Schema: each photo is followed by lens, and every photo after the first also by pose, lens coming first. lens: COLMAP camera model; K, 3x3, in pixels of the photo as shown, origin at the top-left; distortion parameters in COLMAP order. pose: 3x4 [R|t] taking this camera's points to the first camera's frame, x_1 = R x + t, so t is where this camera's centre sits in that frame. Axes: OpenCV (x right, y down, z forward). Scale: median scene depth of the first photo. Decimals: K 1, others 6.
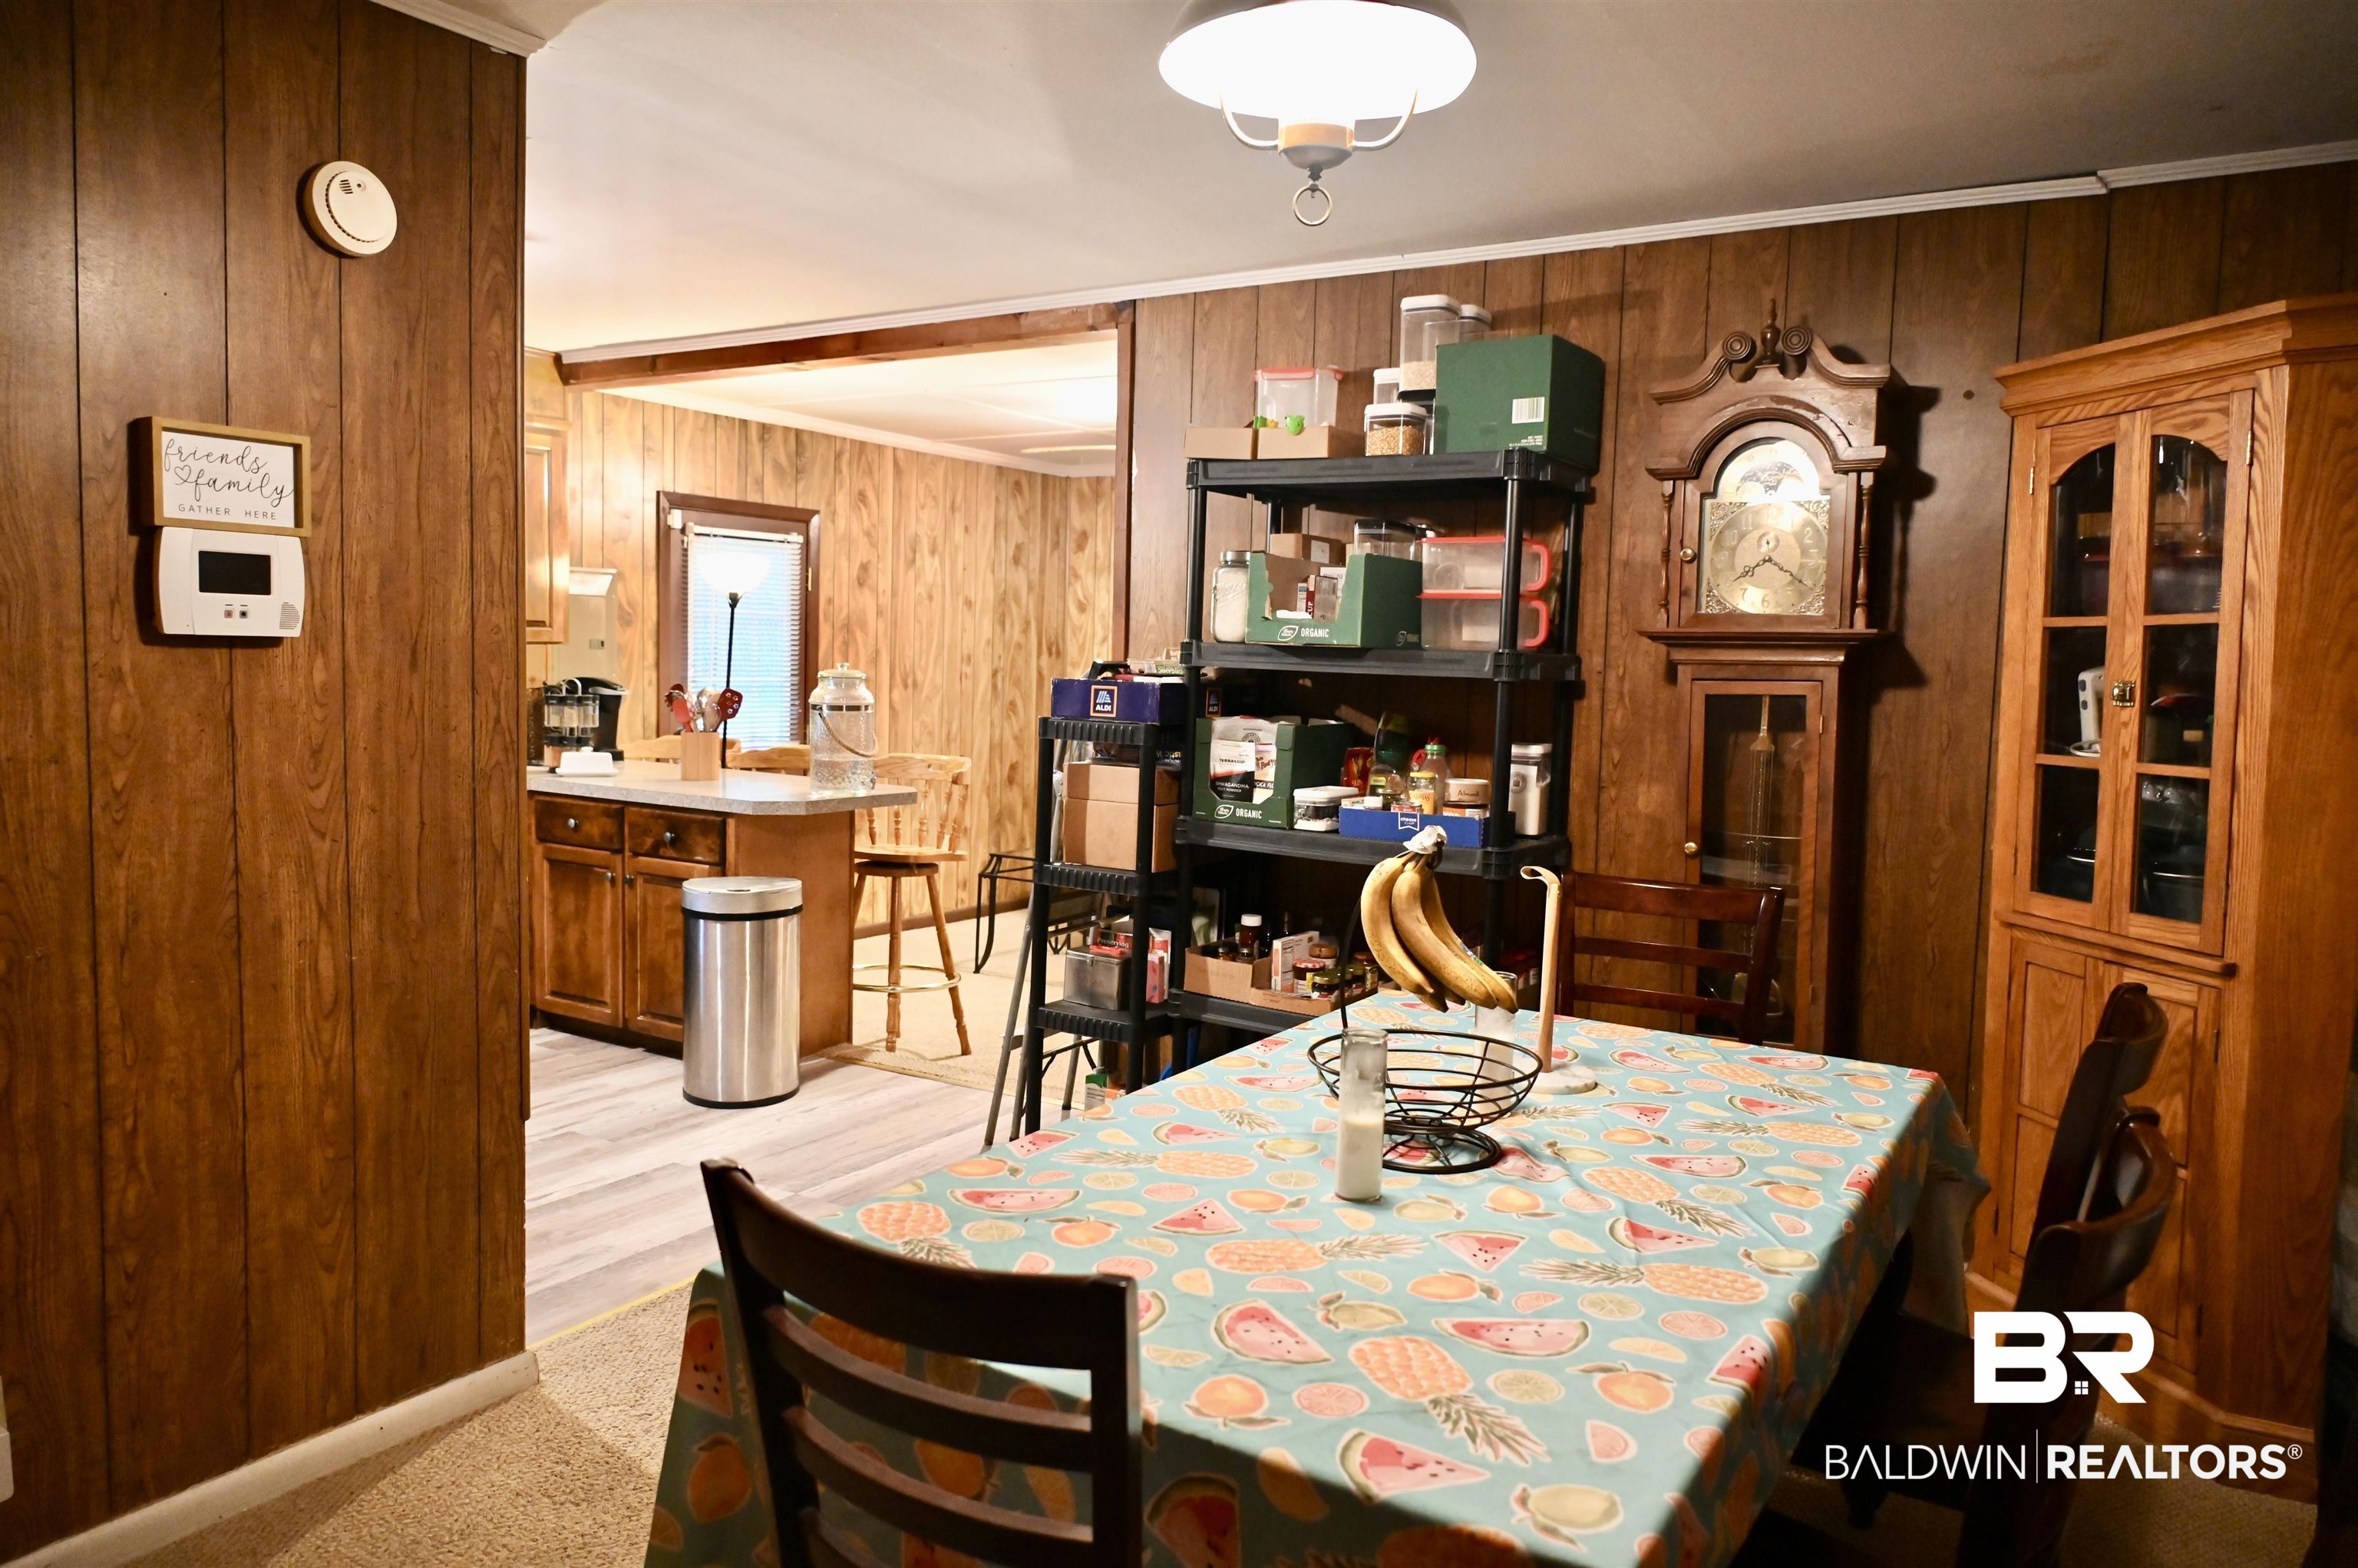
lens RADIAL K [[1608.0, 0, 1179.0], [0, 1608.0, 784.0], [0, 0, 1]] dist [-0.004188, -0.002292]
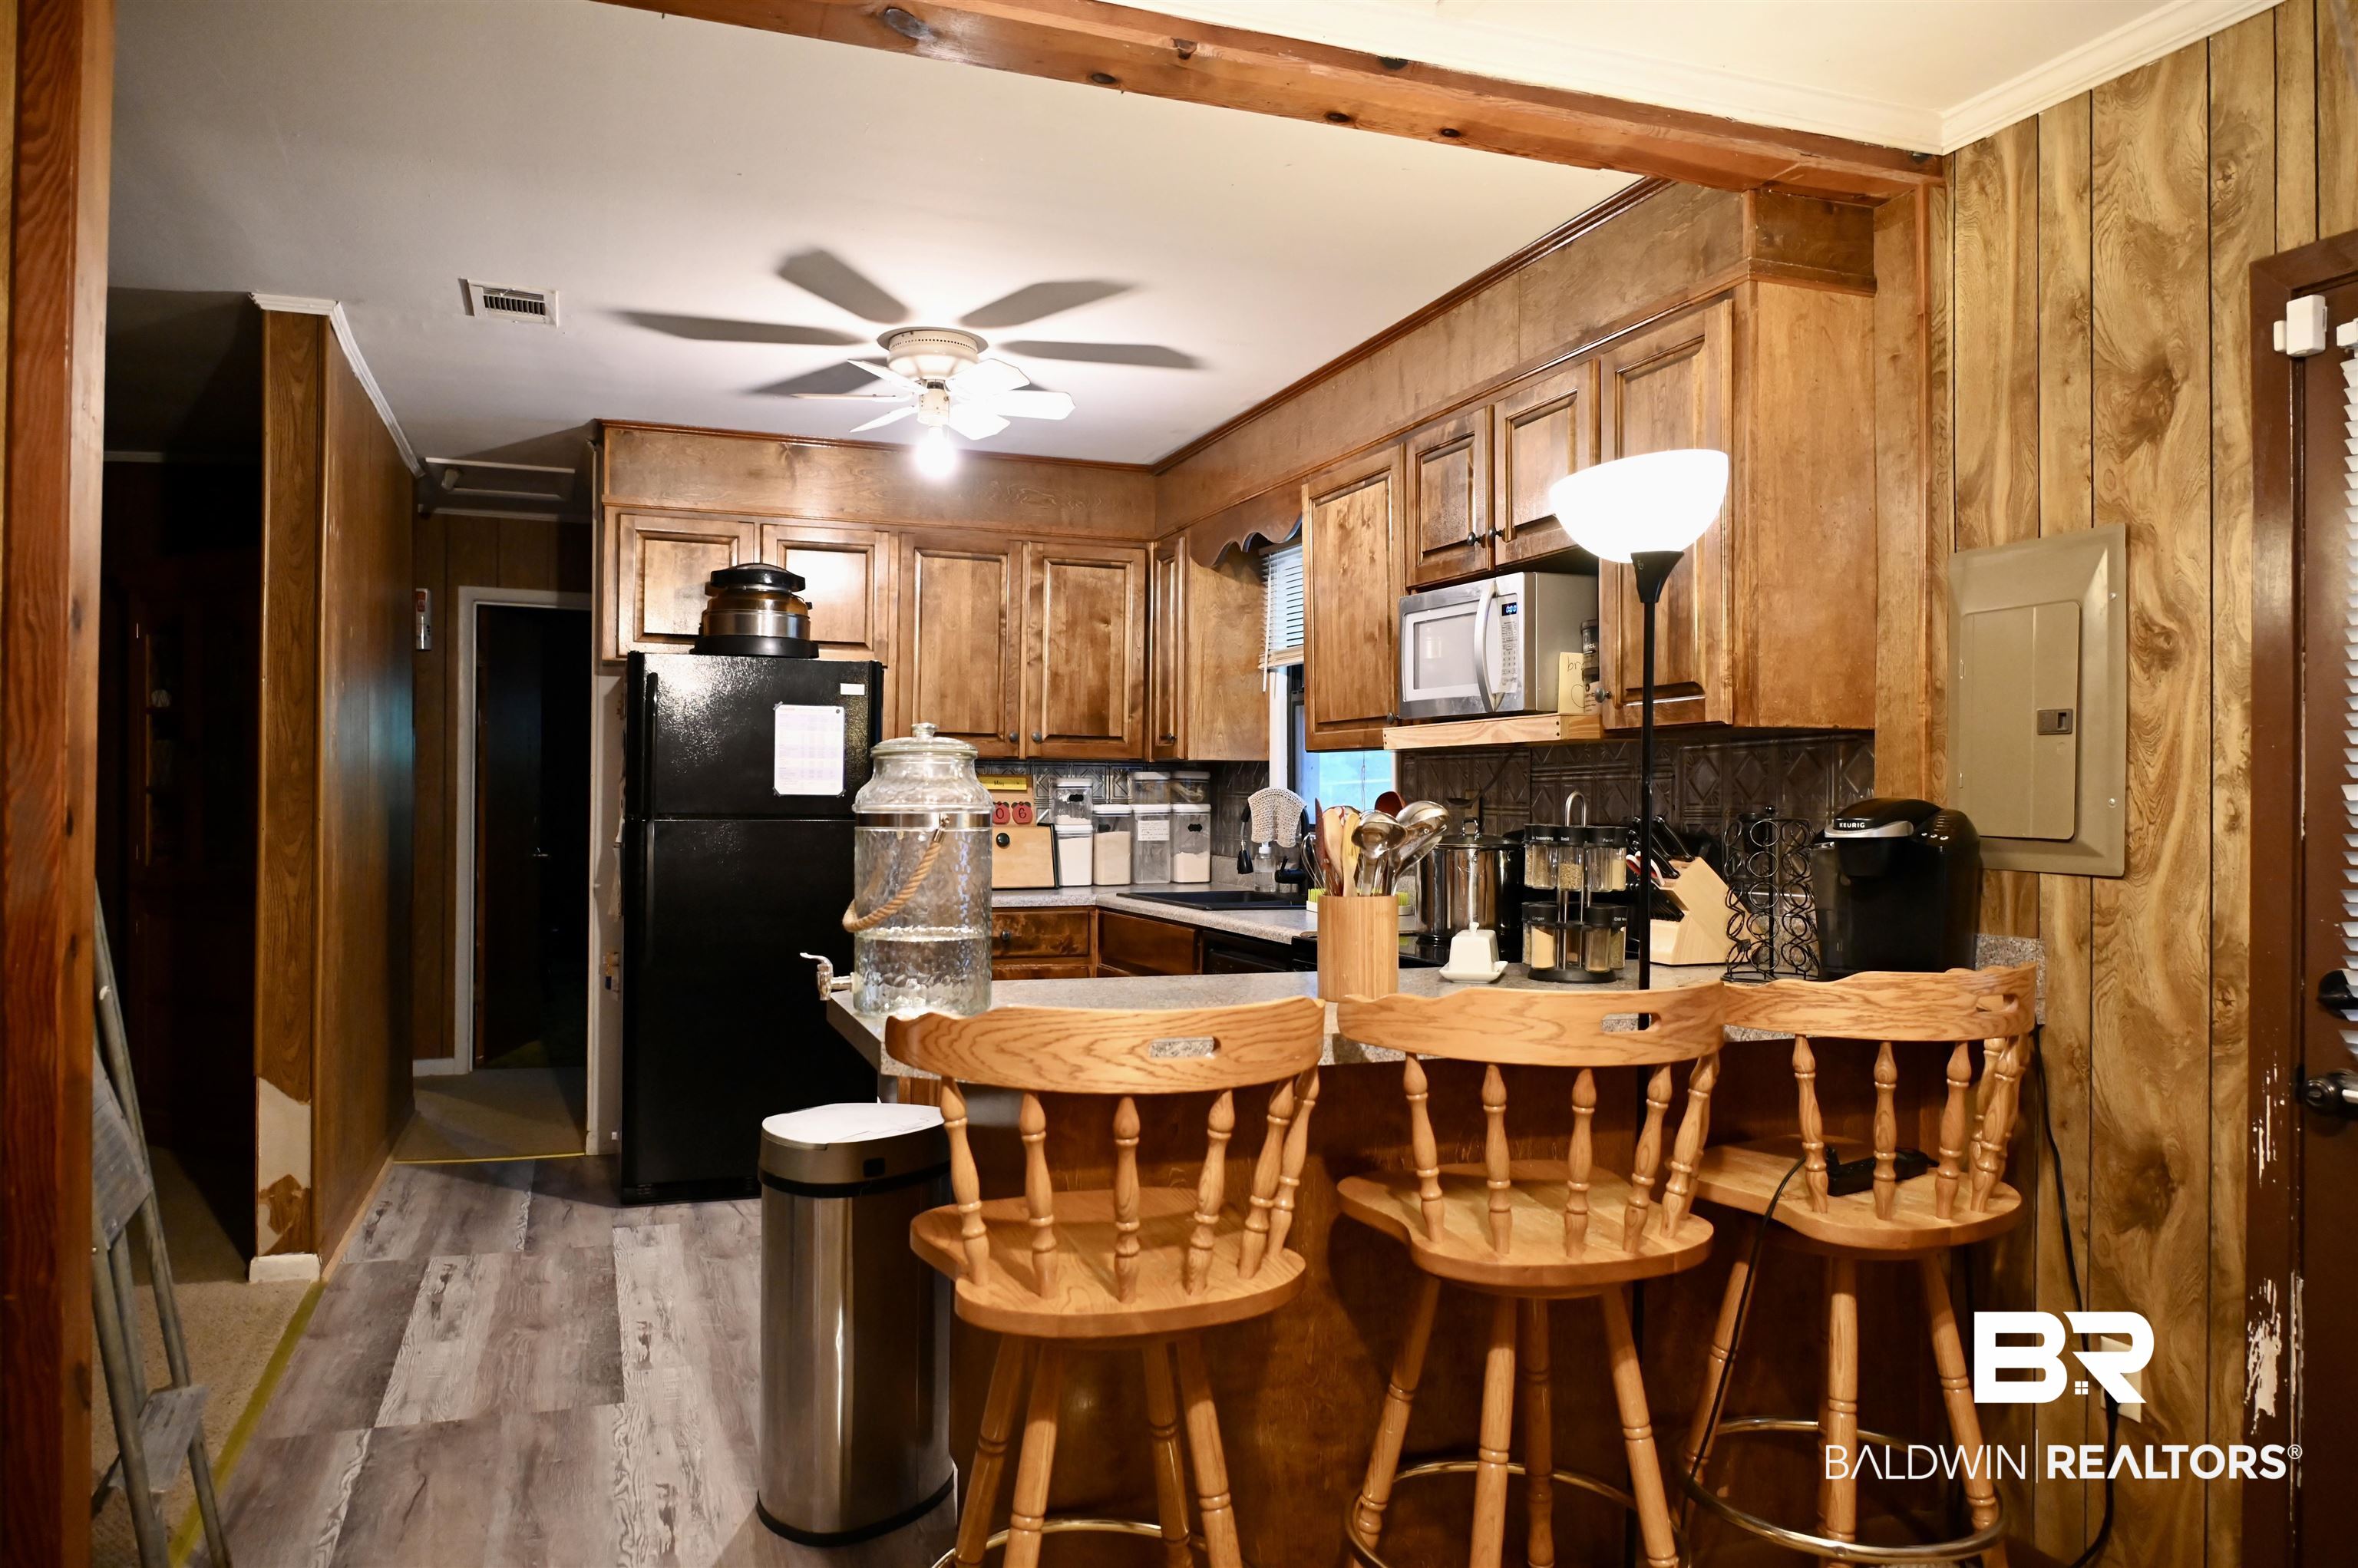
lens RADIAL K [[1608.0, 0, 1179.0], [0, 1608.0, 784.0], [0, 0, 1]] dist [-0.004188, -0.002292]
pose [[-0.609626, -0.037355, -0.791808, 0.076640], [-0.091652, 0.995511, 0.023600, -0.054185], [0.787373, 0.086958, -0.610314, 0.952617]]
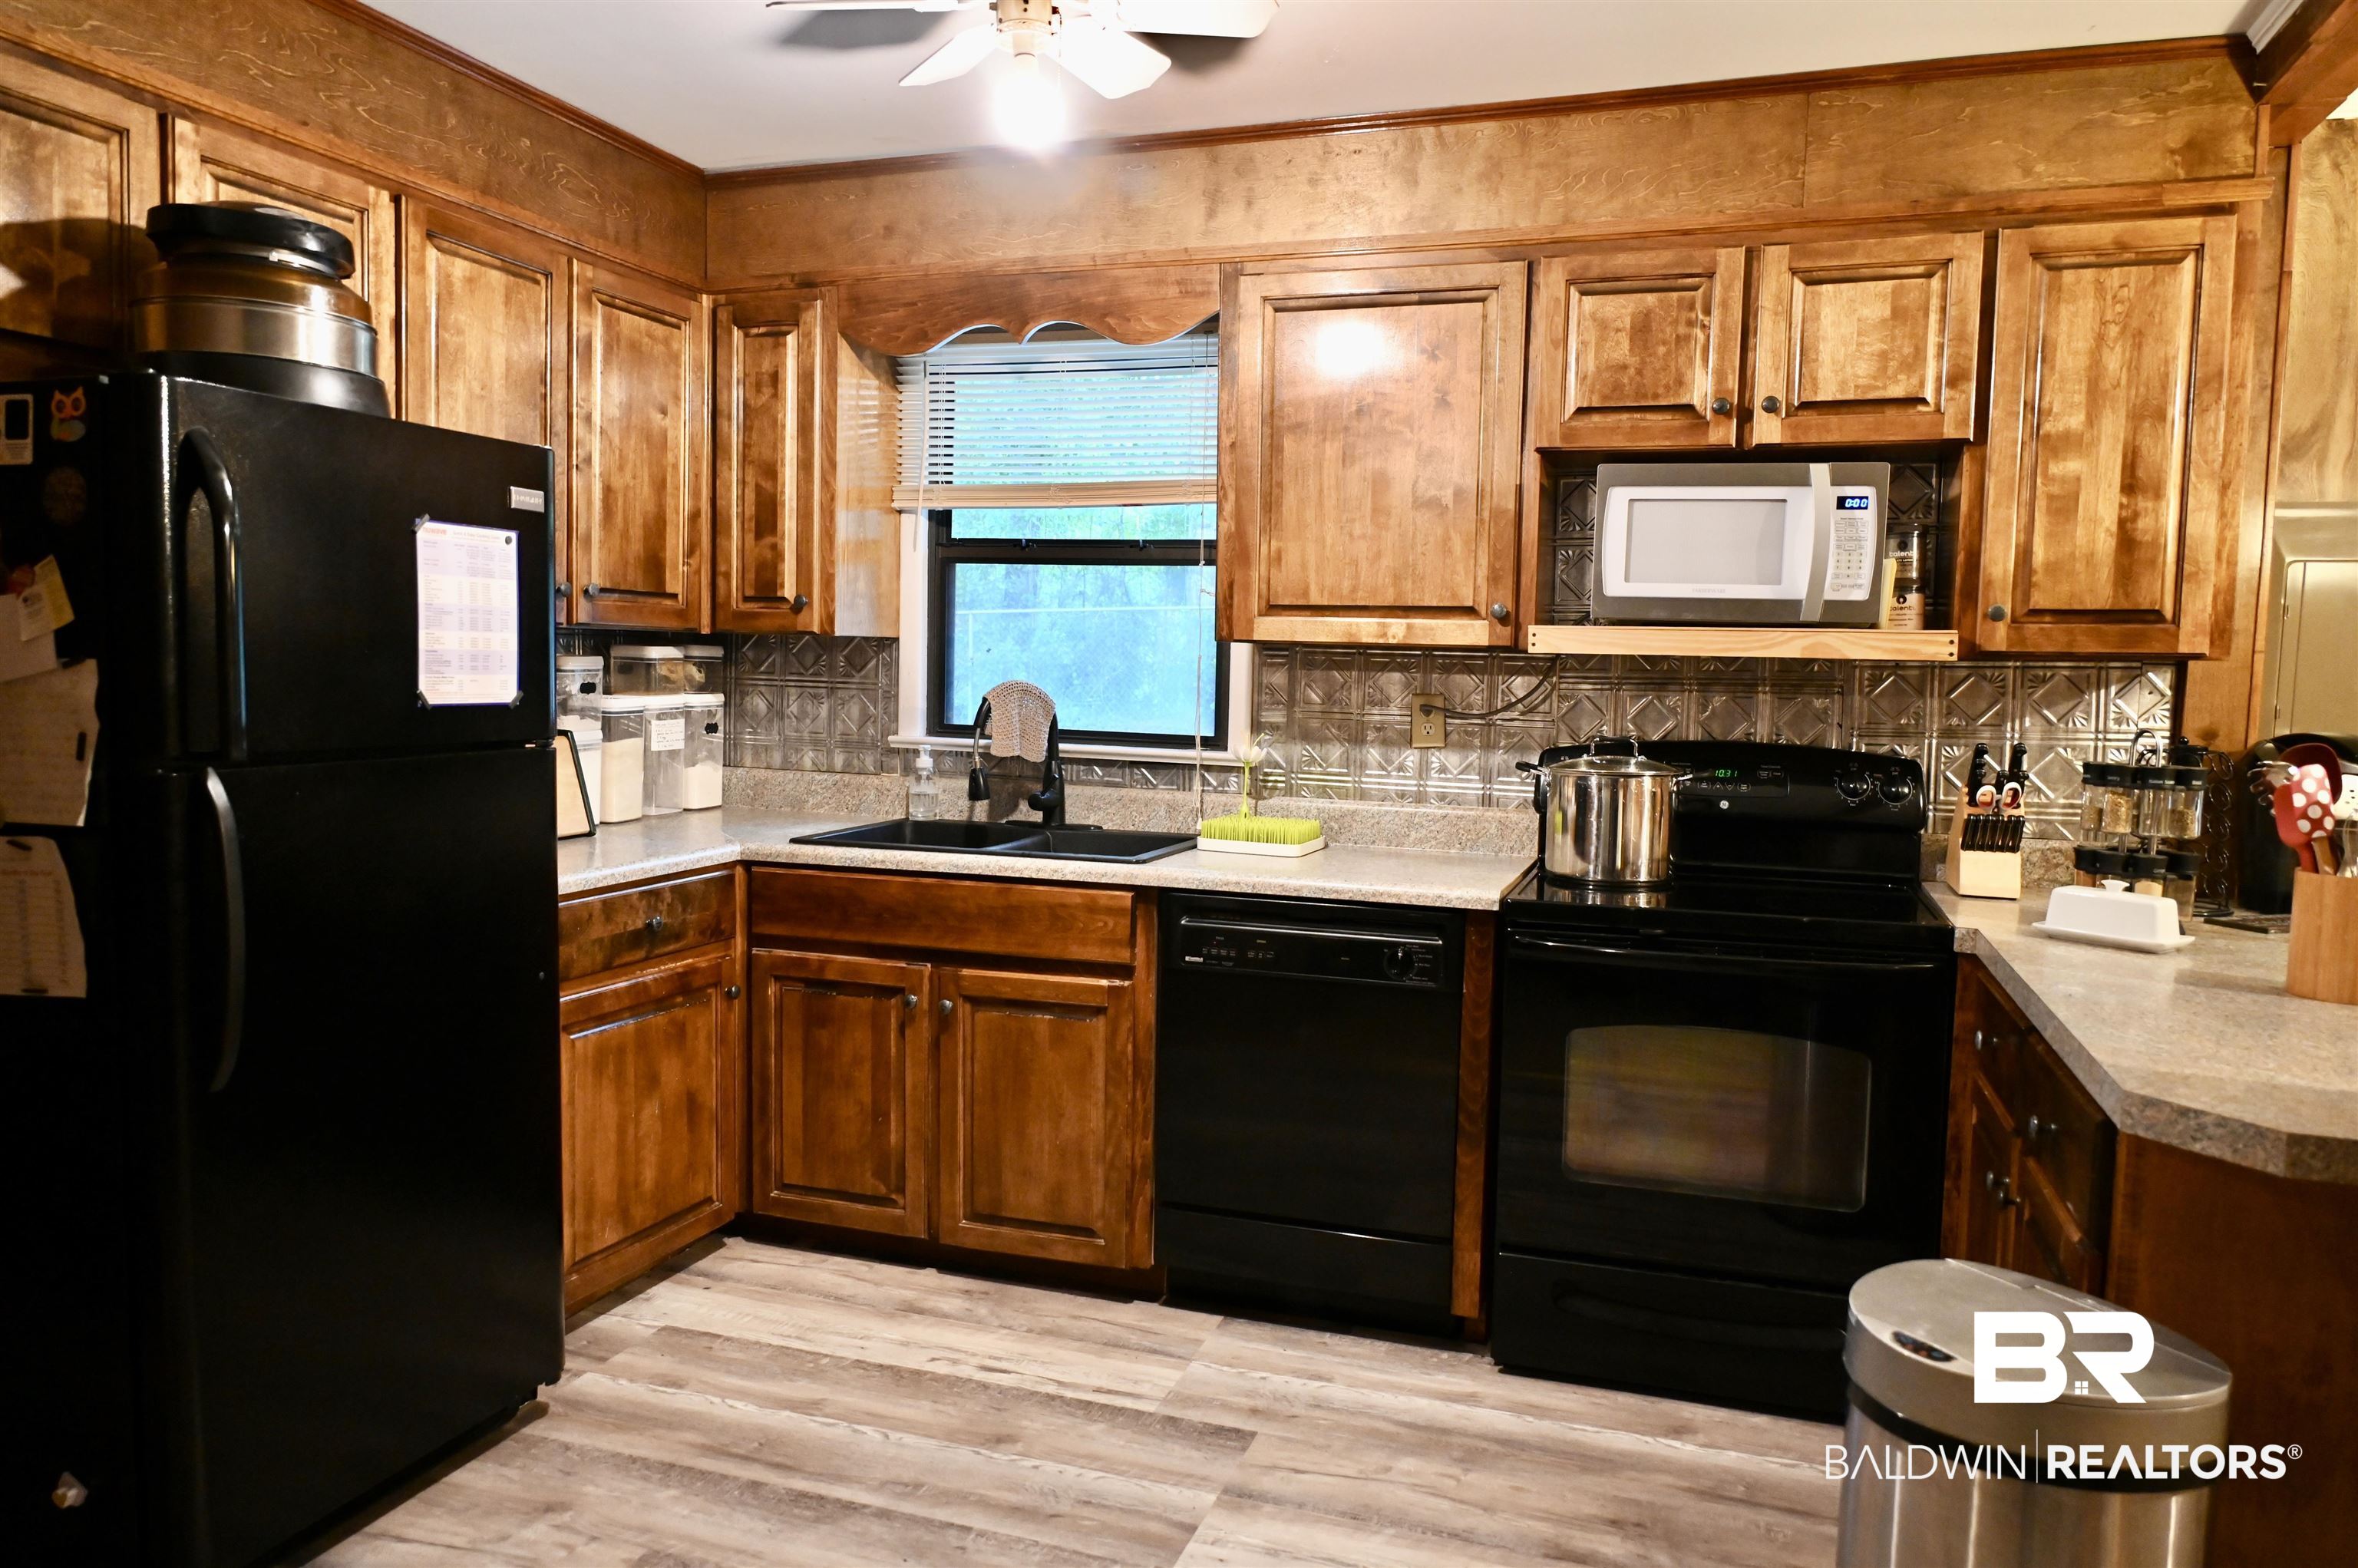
lens RADIAL K [[1608.0, 0, 1179.0], [0, 1608.0, 784.0], [0, 0, 1]] dist [-0.004188, -0.002292]
pose [[0.224718, 0.055004, -0.972870, 0.006564], [-0.101351, 0.994310, 0.032806, -0.029162], [0.969139, 0.091230, 0.229014, 0.493986]]
